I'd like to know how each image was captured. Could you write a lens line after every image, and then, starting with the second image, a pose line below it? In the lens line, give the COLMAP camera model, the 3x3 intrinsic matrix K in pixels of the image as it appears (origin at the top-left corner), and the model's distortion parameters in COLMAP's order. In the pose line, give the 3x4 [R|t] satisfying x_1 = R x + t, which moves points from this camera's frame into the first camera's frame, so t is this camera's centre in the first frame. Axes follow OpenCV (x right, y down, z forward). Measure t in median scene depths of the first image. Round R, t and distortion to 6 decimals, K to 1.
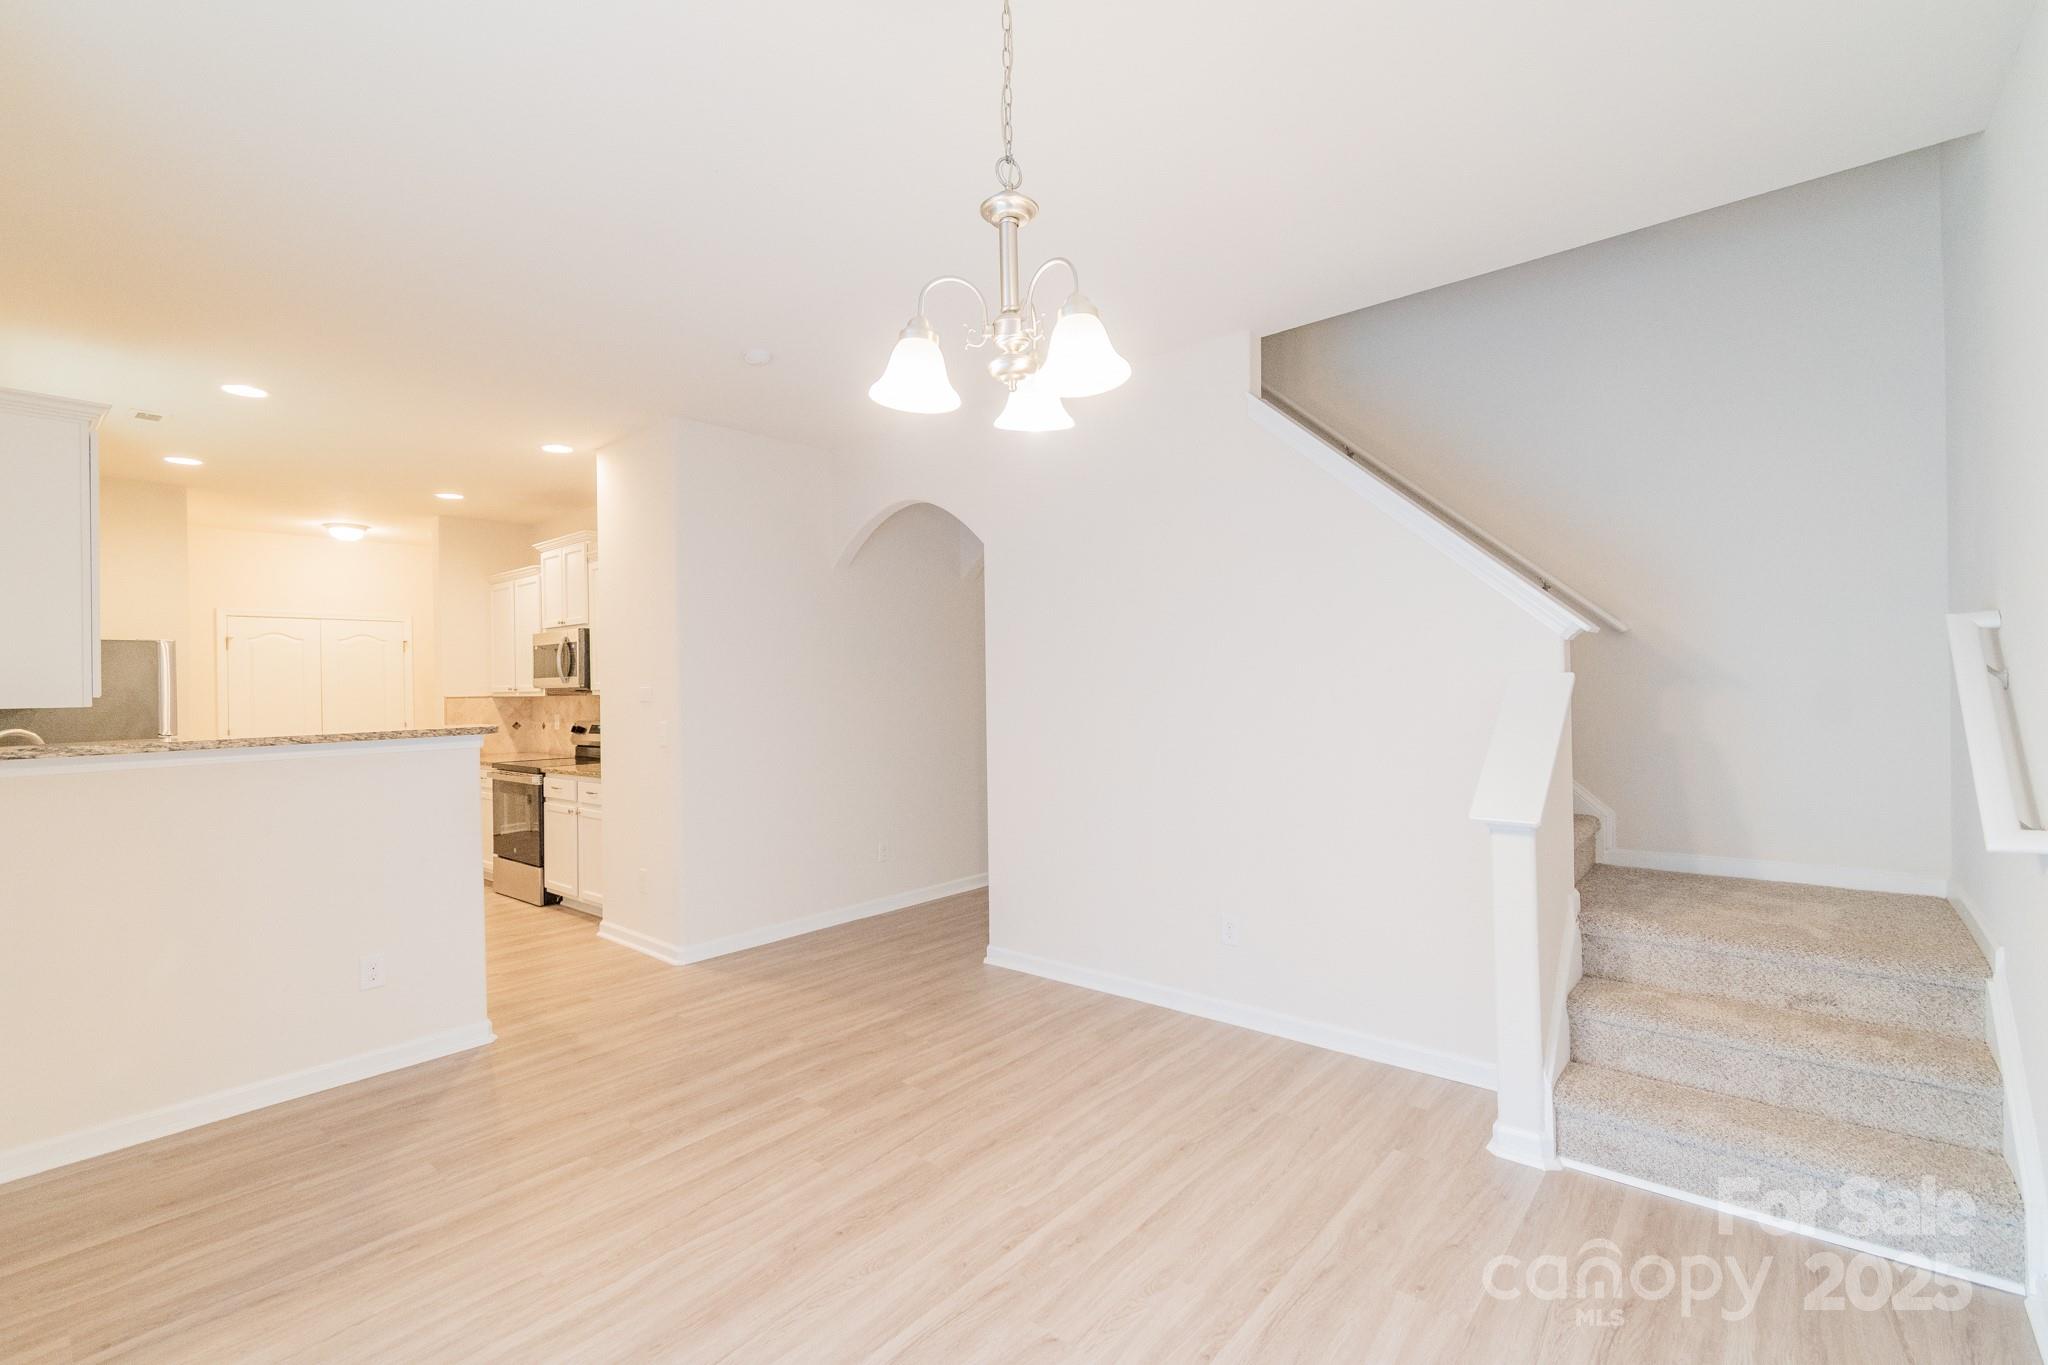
lens RADIAL K [[907.6, 0, 1021.2], [0, 907.6, 694.9], [0, 0, 1]] dist [0.016986, 0.000237]
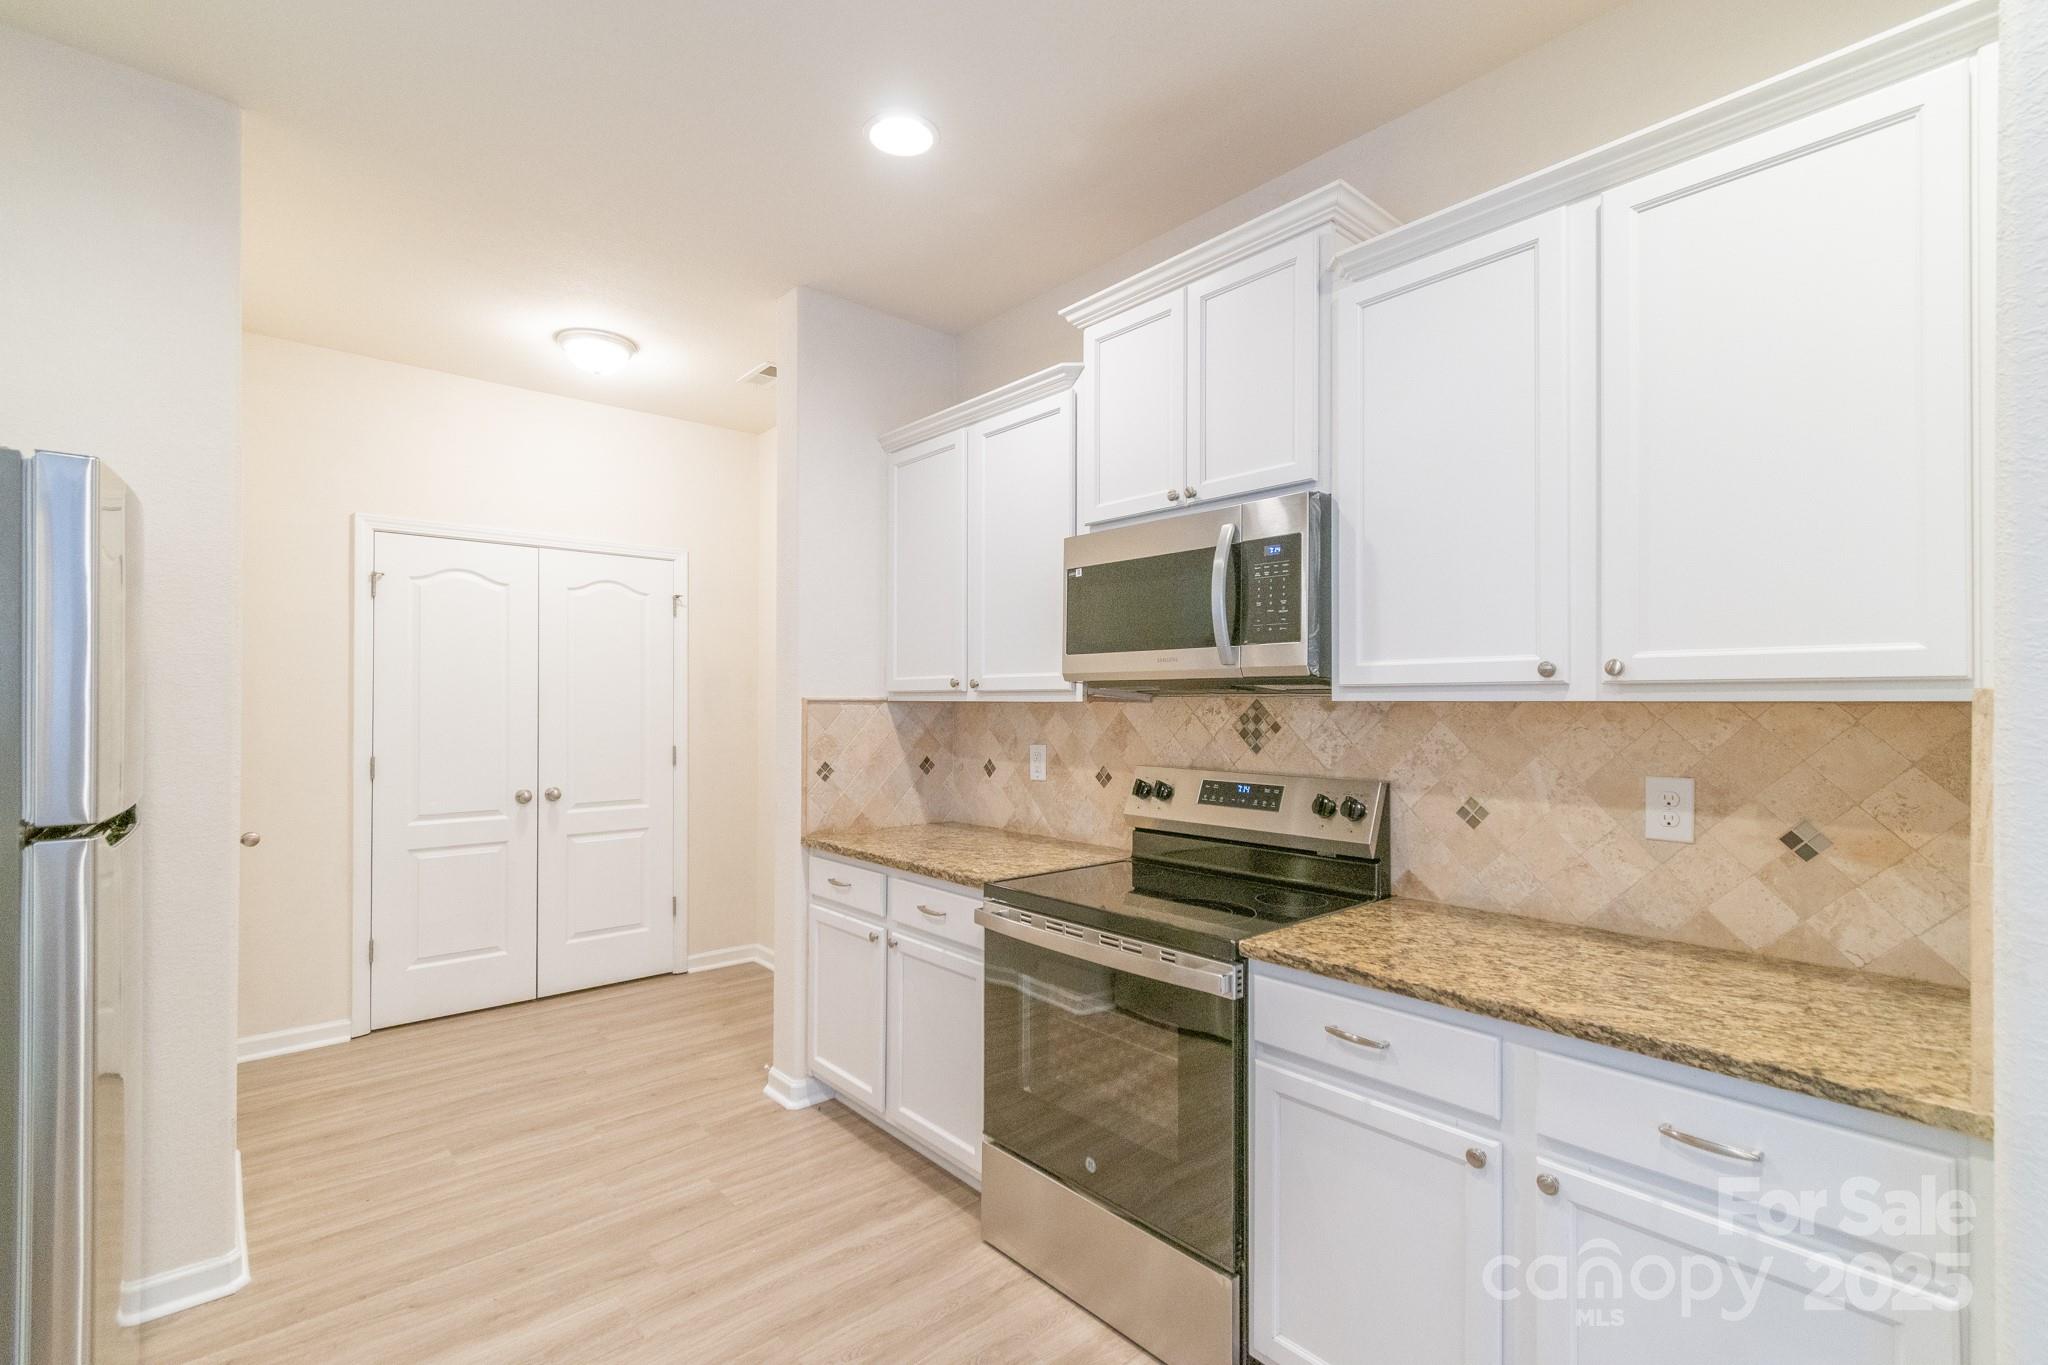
lens RADIAL K [[907.6, 0, 1021.2], [0, 907.6, 694.9], [0, 0, 1]] dist [0.016986, 0.000237]
pose [[0.990712, 0.017562, -0.134835, -0.758620], [-0.019480, 0.999727, -0.012923, 0.005744], [0.134571, 0.015429, 0.990784, 0.943378]]
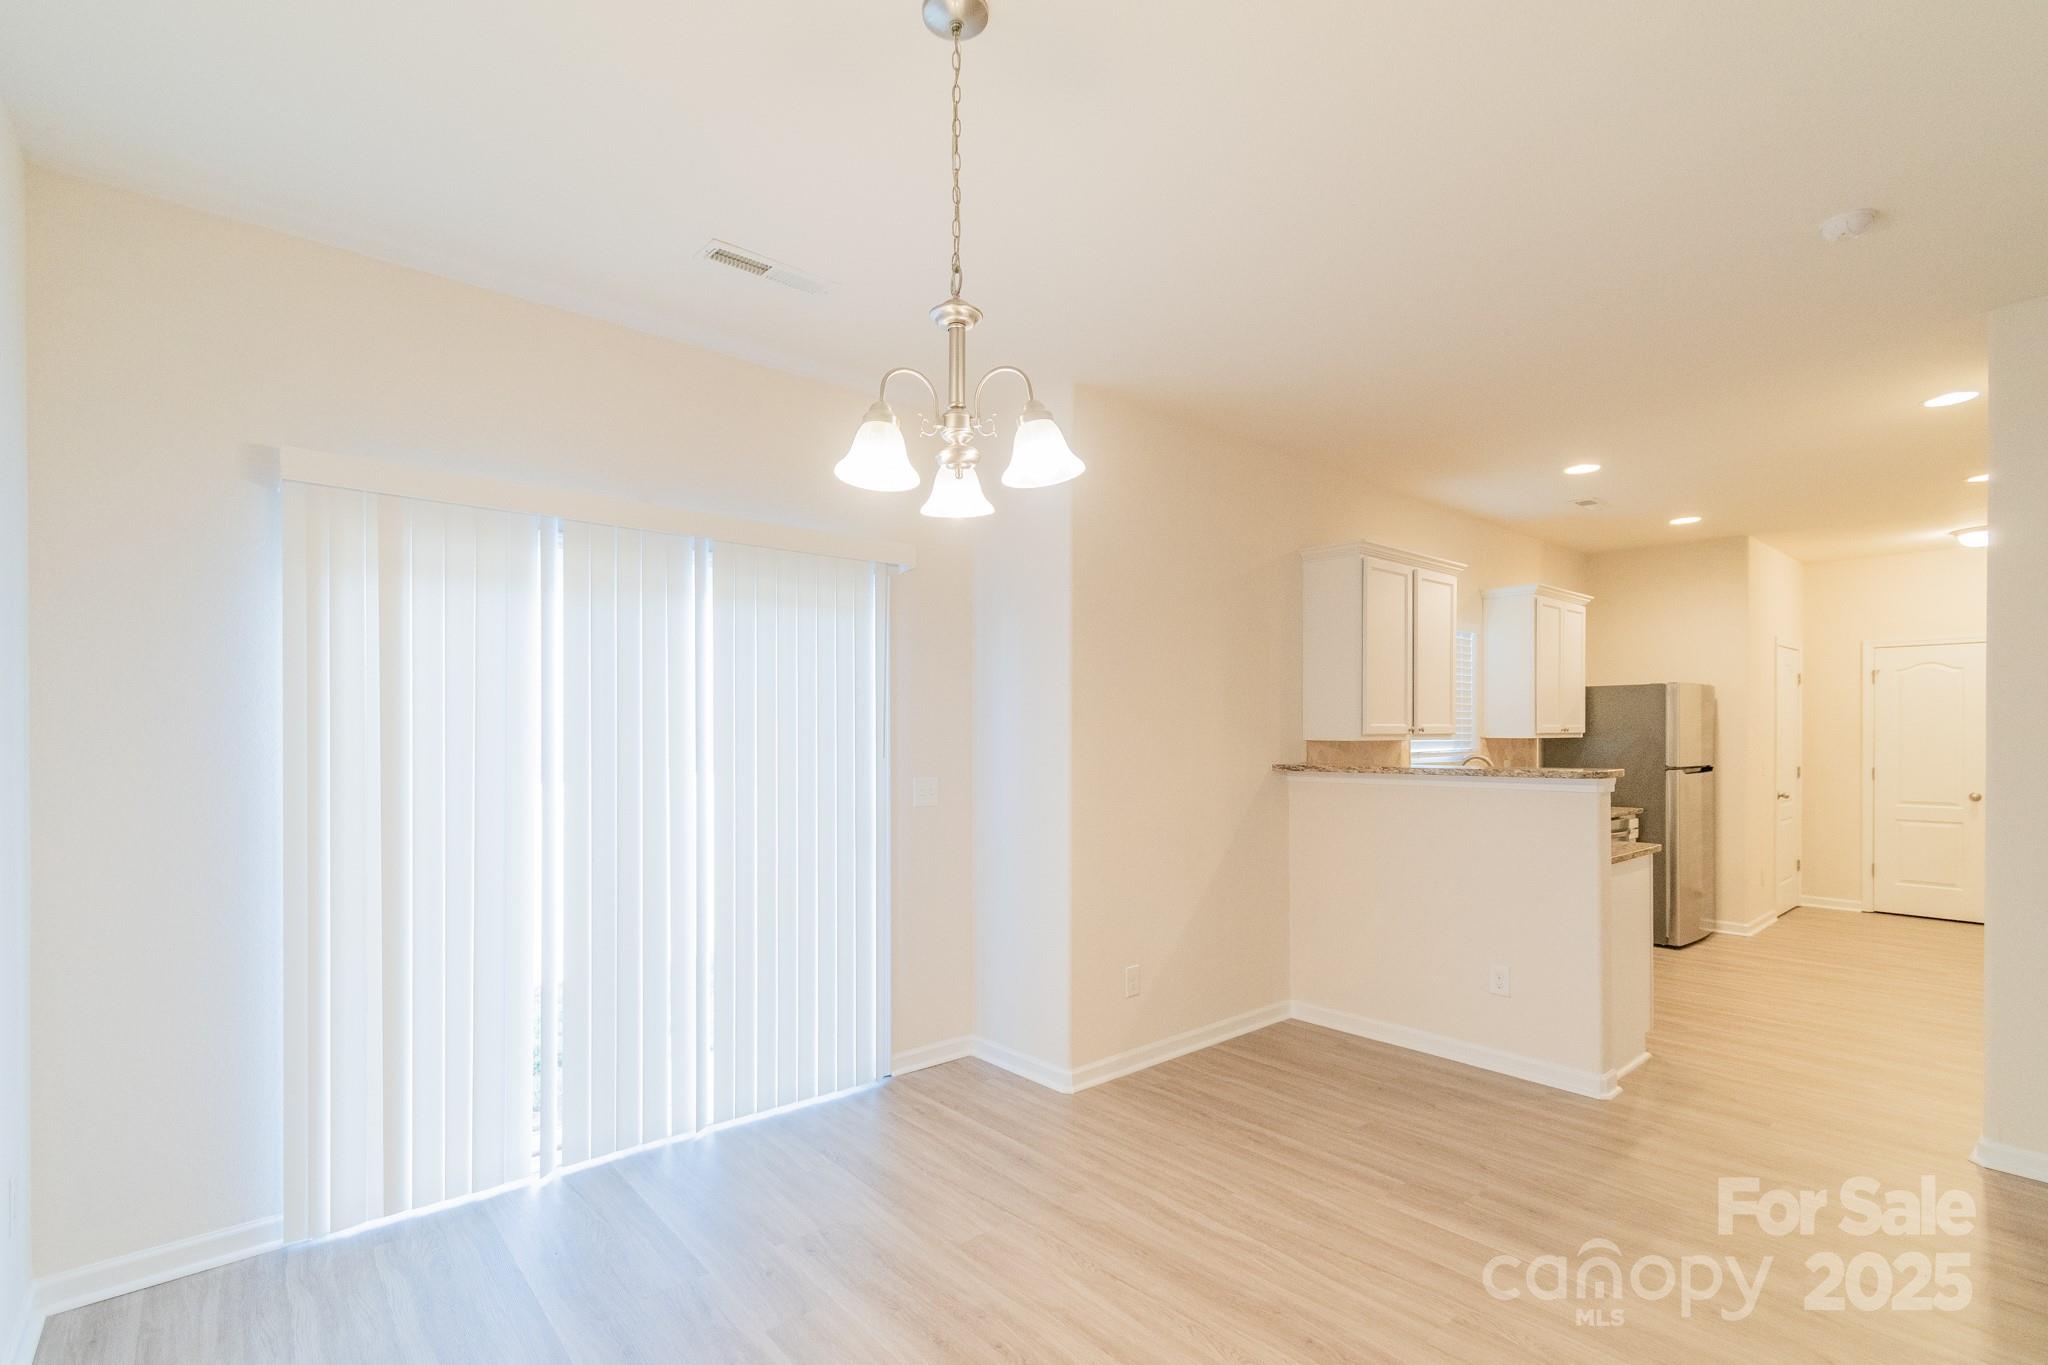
lens RADIAL K [[938.2, 0, 1022.0], [0, 938.2, 735.3], [0, 0, 1]] dist [0.016543, 0.000107]
pose [[-0.137847, 0.020653, -0.990238, 0.403763], [-0.008540, 0.999721, 0.022039, -0.016205], [0.990417, 0.011495, -0.137632, 0.445597]]
